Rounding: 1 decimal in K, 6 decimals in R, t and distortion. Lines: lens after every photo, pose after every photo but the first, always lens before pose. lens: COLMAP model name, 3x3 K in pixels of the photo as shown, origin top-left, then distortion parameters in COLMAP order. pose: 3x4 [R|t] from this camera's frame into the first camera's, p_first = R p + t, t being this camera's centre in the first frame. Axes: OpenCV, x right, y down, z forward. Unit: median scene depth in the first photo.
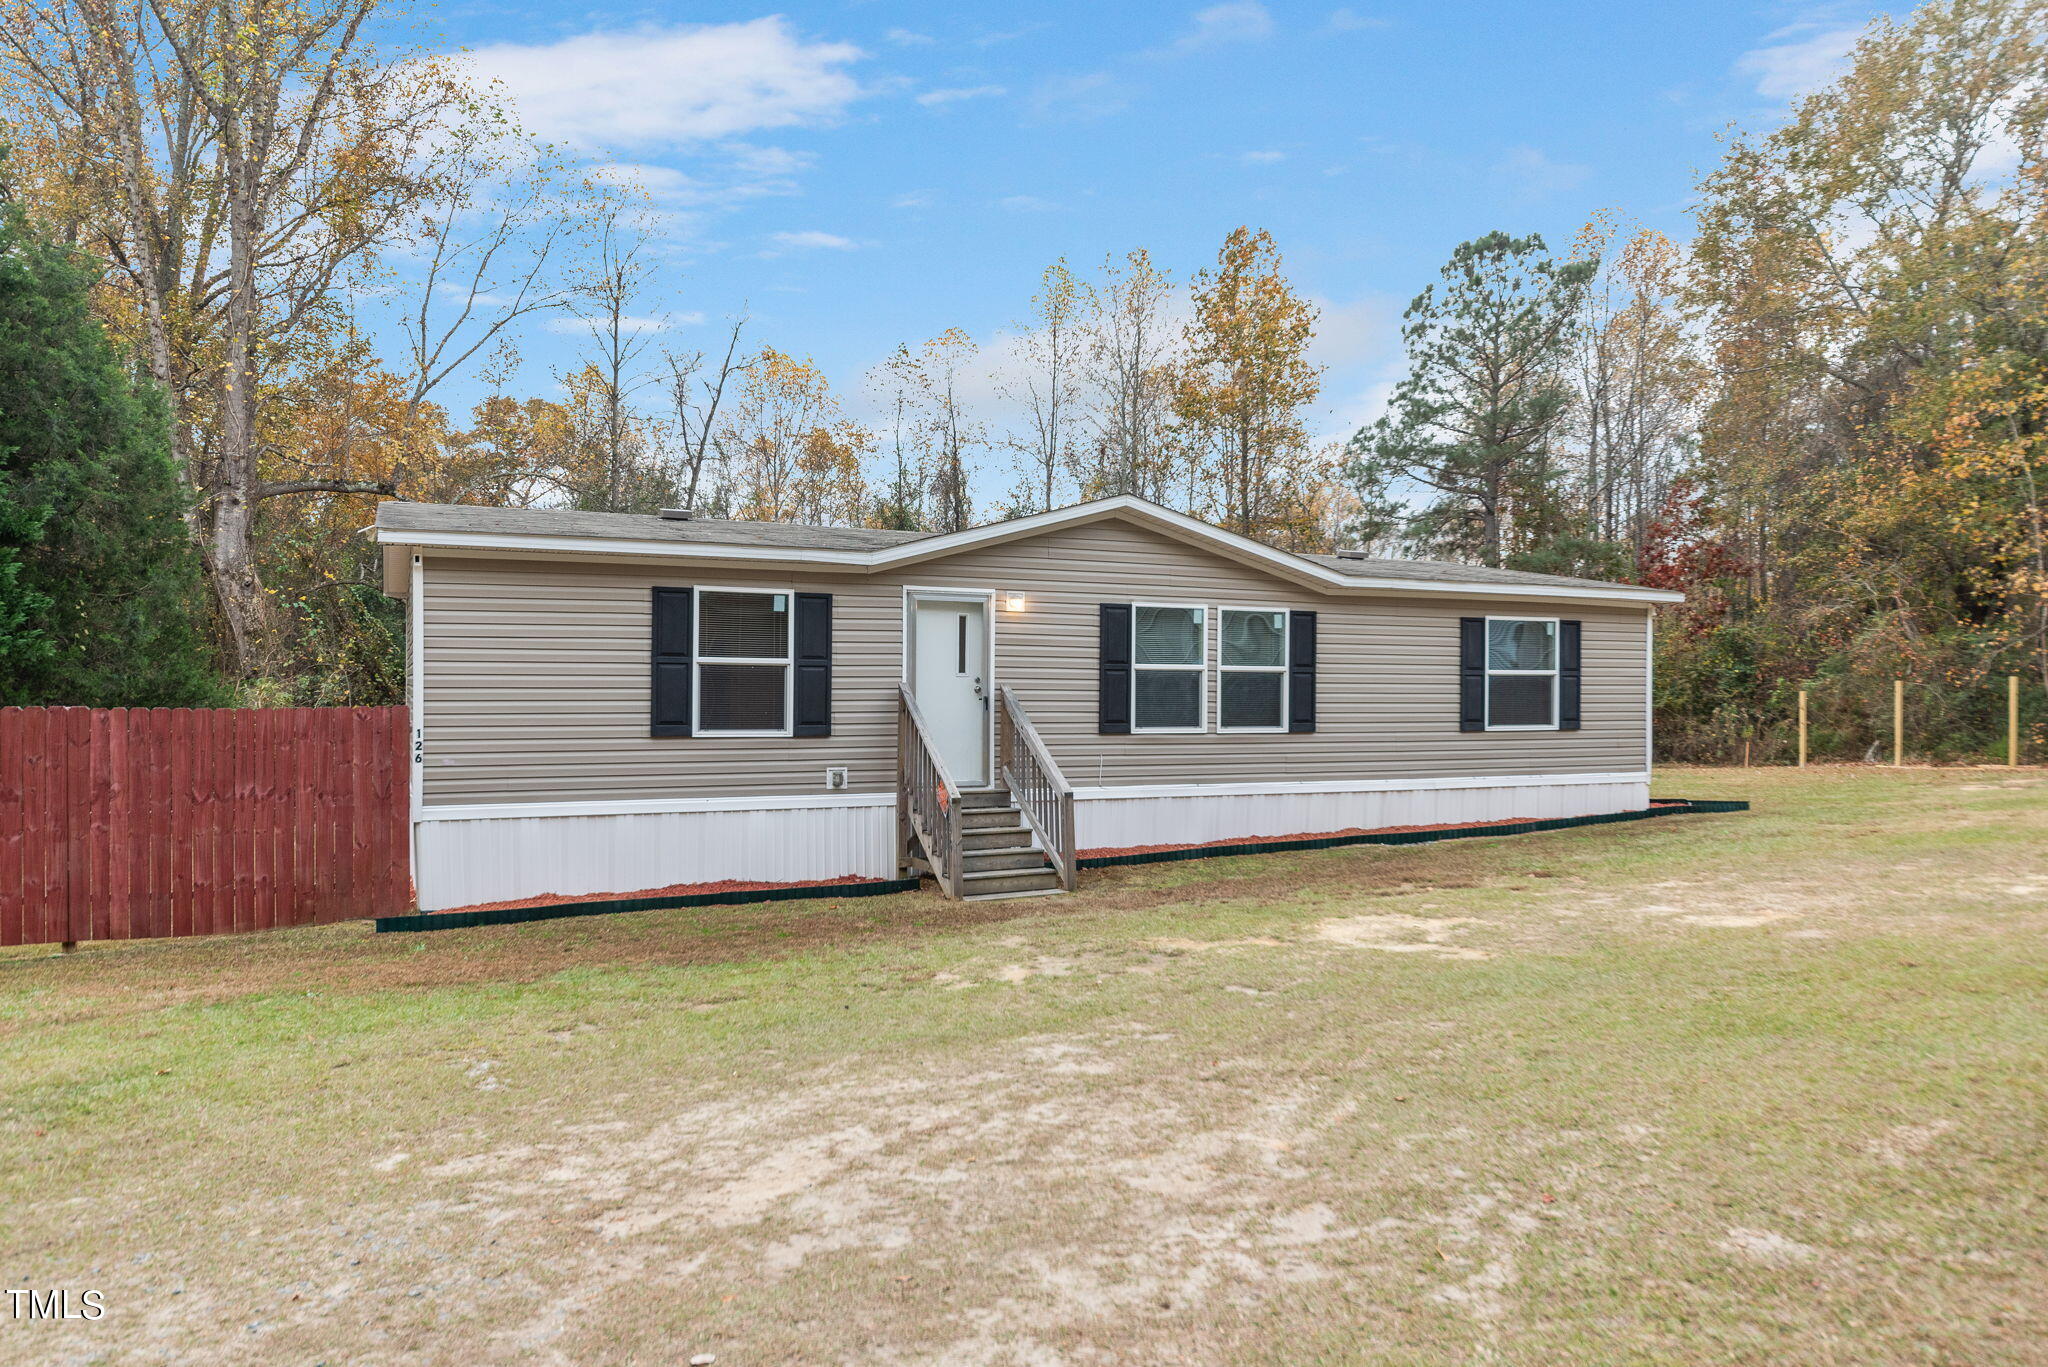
lens RADIAL K [[1440.7, 0, 1024.0], [0, 1440.7, 683.5], [0, 0, 1]] dist [0.006100, 0.002171]
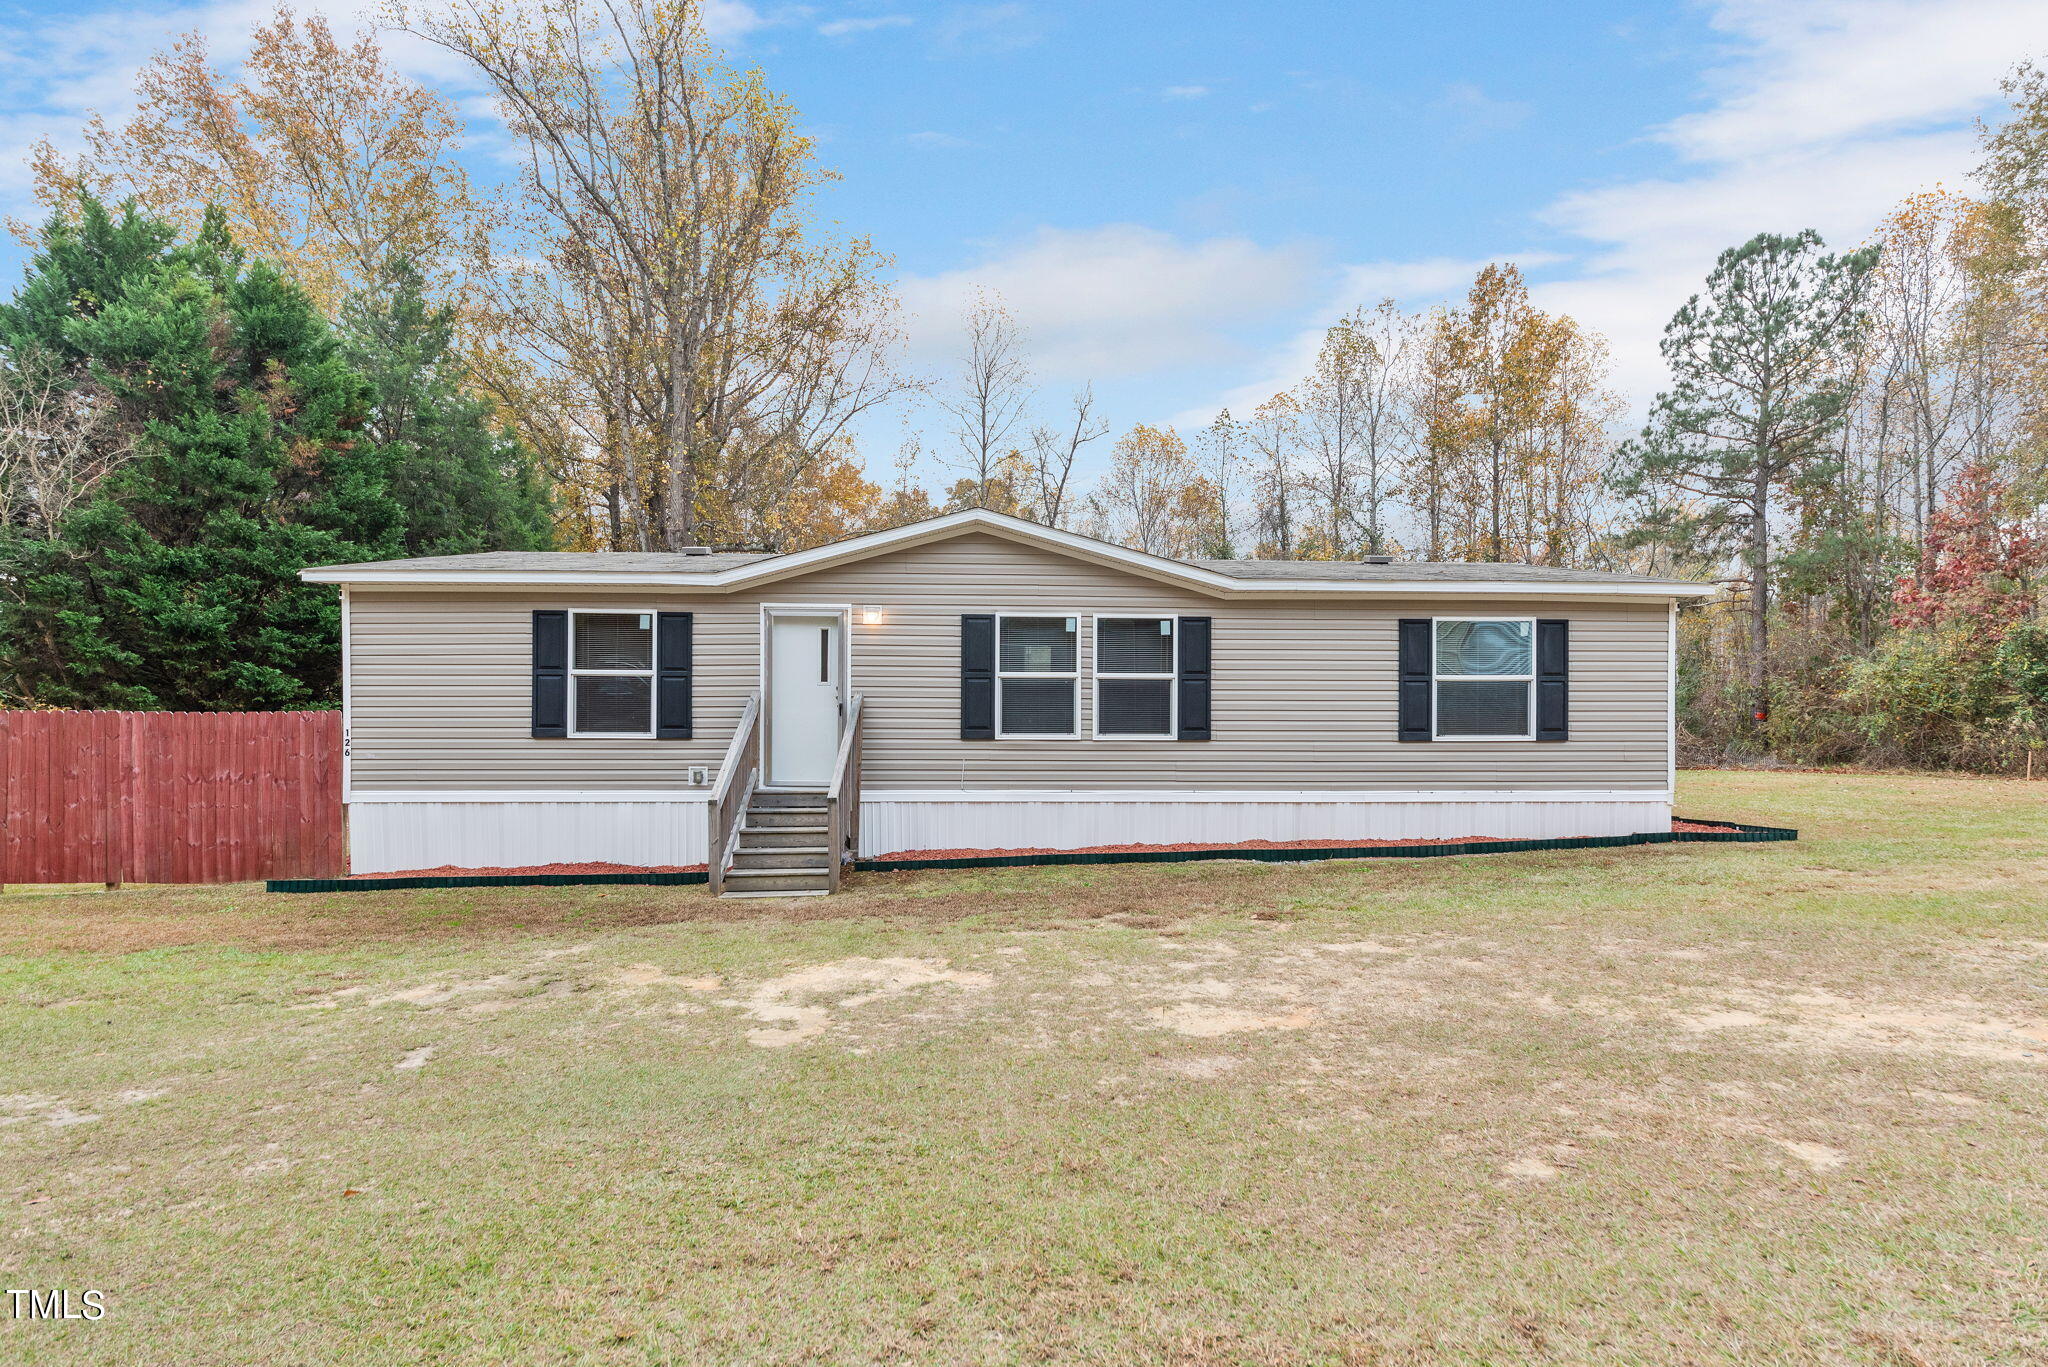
lens RADIAL K [[1098.8, 0, 974.9], [0, 1098.8, 686.1], [0, 0, 1]] dist [0.001348, -0.000334]
pose [[0.922111, -0.002194, -0.386919, 0.365306], [0.002576, 0.999997, 0.000470, -0.003977], [0.386917, -0.001430, 0.922113, 0.265578]]
